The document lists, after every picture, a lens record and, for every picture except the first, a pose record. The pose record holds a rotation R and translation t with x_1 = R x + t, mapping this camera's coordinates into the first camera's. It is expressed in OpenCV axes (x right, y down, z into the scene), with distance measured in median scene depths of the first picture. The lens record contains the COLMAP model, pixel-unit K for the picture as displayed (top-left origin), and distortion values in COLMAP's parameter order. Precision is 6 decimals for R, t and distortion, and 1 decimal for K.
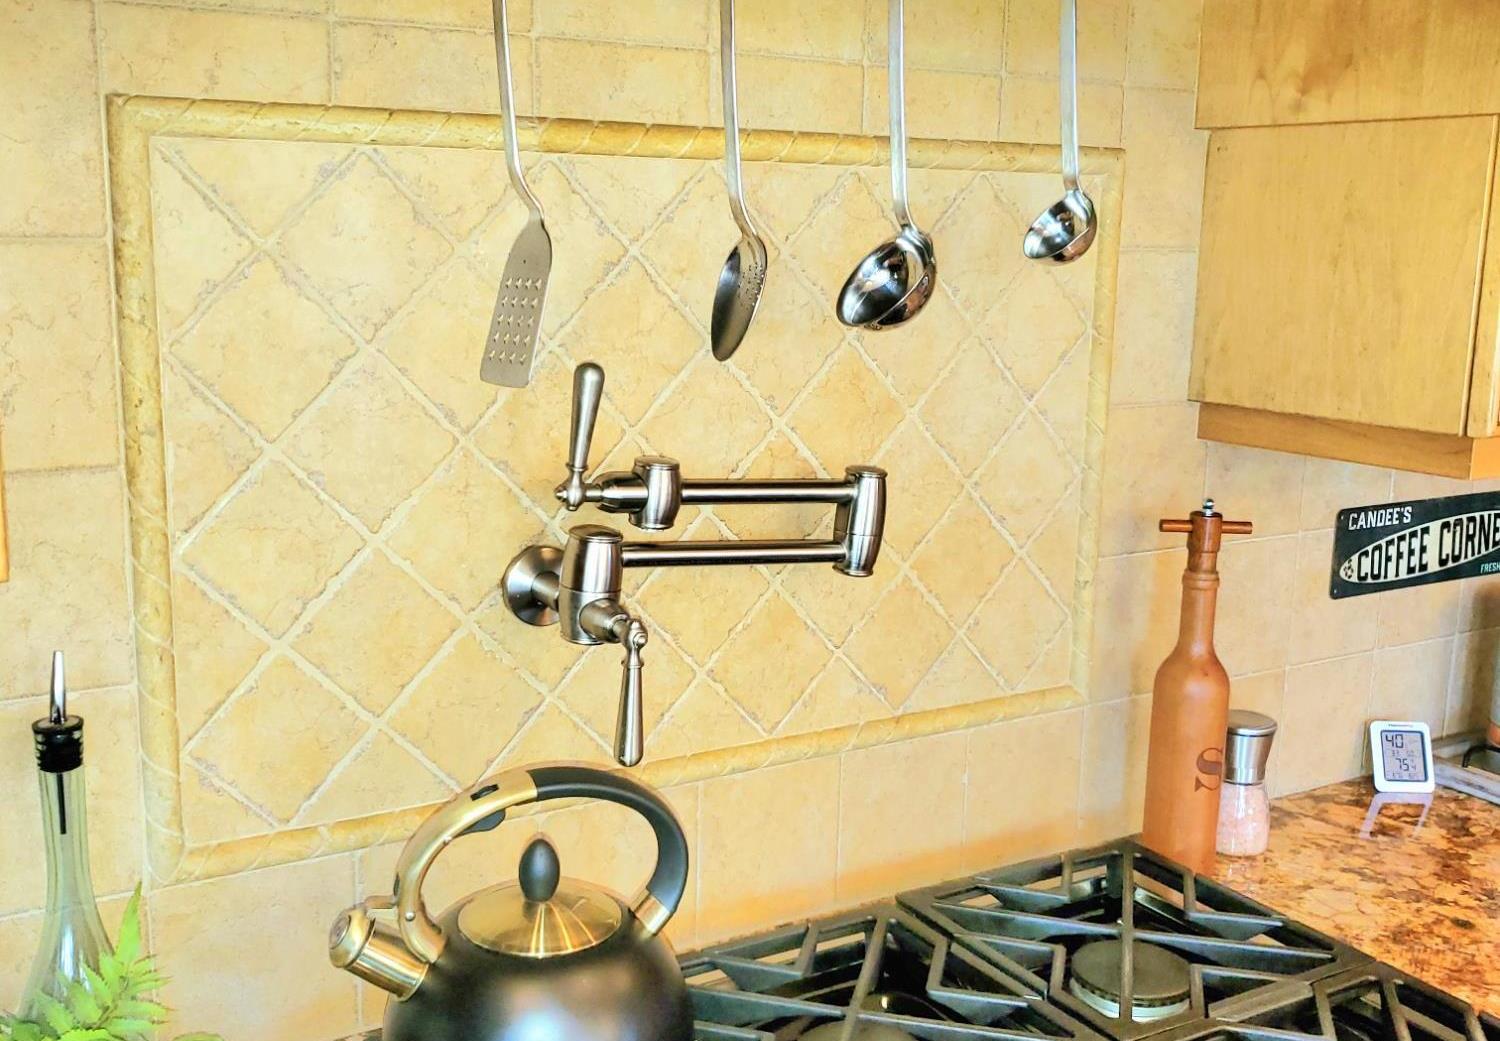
lens RADIAL K [[1579.7, 0, 743.9], [0, 1579.7, 527.6], [0, 0, 1]] dist [0.168634, -0.500596]
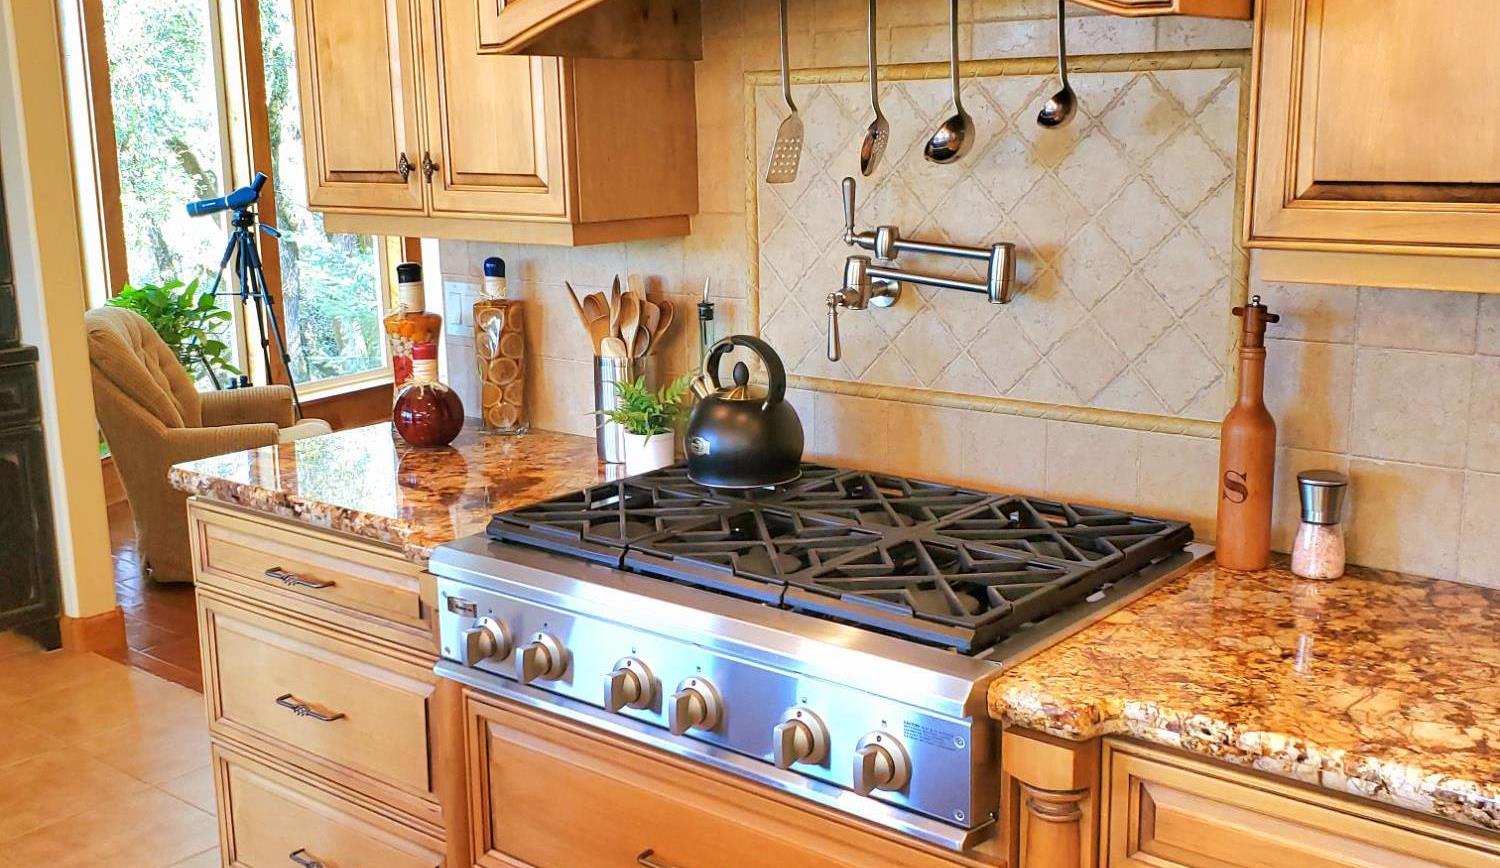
lens RADIAL K [[1541.9, 0, 681.7], [0, 1541.9, 434.5], [0, 0, 1]] dist [0.165119, -0.580127]
pose [[0.291703, 0.163624, -0.942410, 1.683100], [-0.162178, 0.979455, 0.119858, 0.023710], [0.942660, 0.117875, 0.312247, 0.126755]]
